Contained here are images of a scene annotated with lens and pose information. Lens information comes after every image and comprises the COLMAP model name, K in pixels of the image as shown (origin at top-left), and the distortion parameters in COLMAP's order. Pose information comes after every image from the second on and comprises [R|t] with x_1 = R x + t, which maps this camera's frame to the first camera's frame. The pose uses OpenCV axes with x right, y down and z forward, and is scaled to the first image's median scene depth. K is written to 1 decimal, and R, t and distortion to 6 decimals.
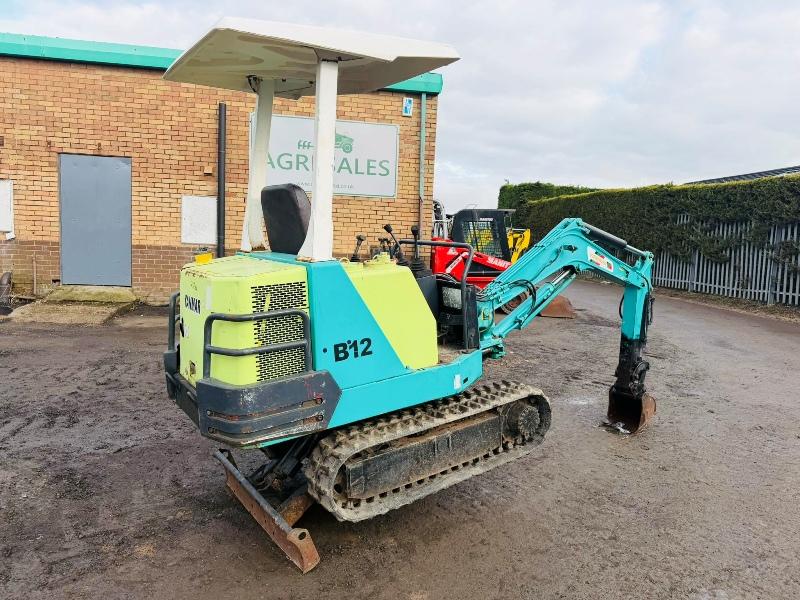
lens RADIAL K [[563.2, 0, 400.5], [0, 563.2, 298.4], [0, 0, 1]] dist [0.006092, -0.010696]
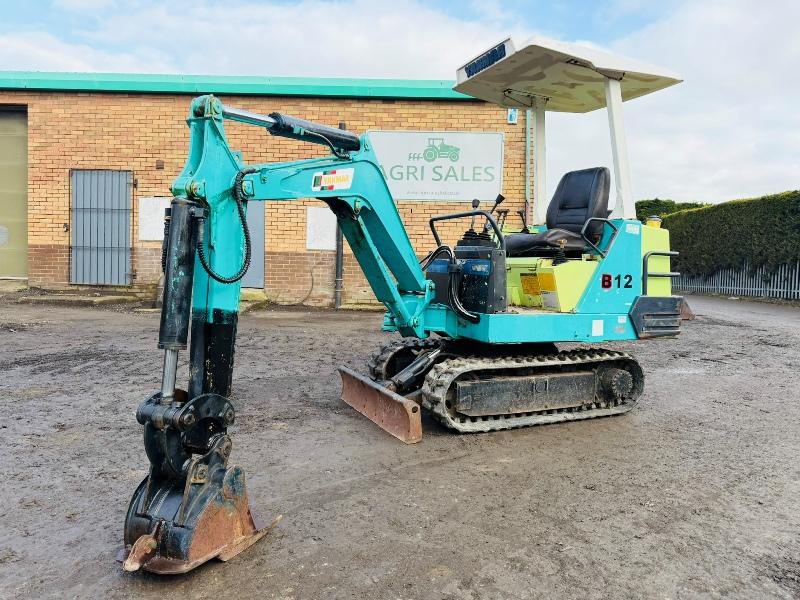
lens RADIAL K [[556.1, 0, 400.0], [0, 556.1, 300.0], [0, 0, 1]] dist [0.077534, -0.119351]
pose [[0.980432, -0.005869, -0.196773, 0.012115], [-0.004939, 0.998508, -0.054389, 0.063628], [0.196799, 0.054297, 0.978939, -0.043030]]
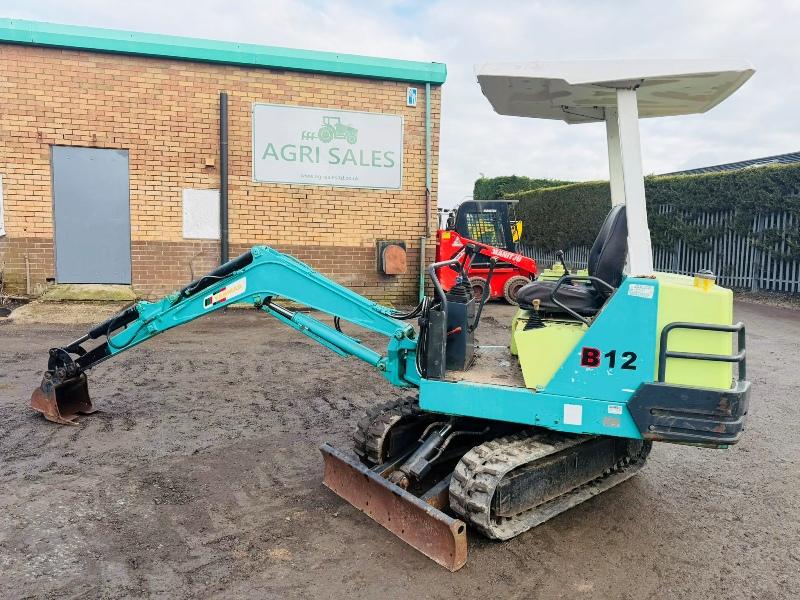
lens RADIAL K [[560.3, 0, 400.7], [0, 560.3, 302.8], [0, 0, 1]] dist [0.025541, -0.036207]
pose [[0.997884, -0.020984, 0.061540, -0.079816], [0.019980, 0.999658, 0.016880, 0.003482], [-0.061873, -0.015615, 0.997962, 0.013463]]
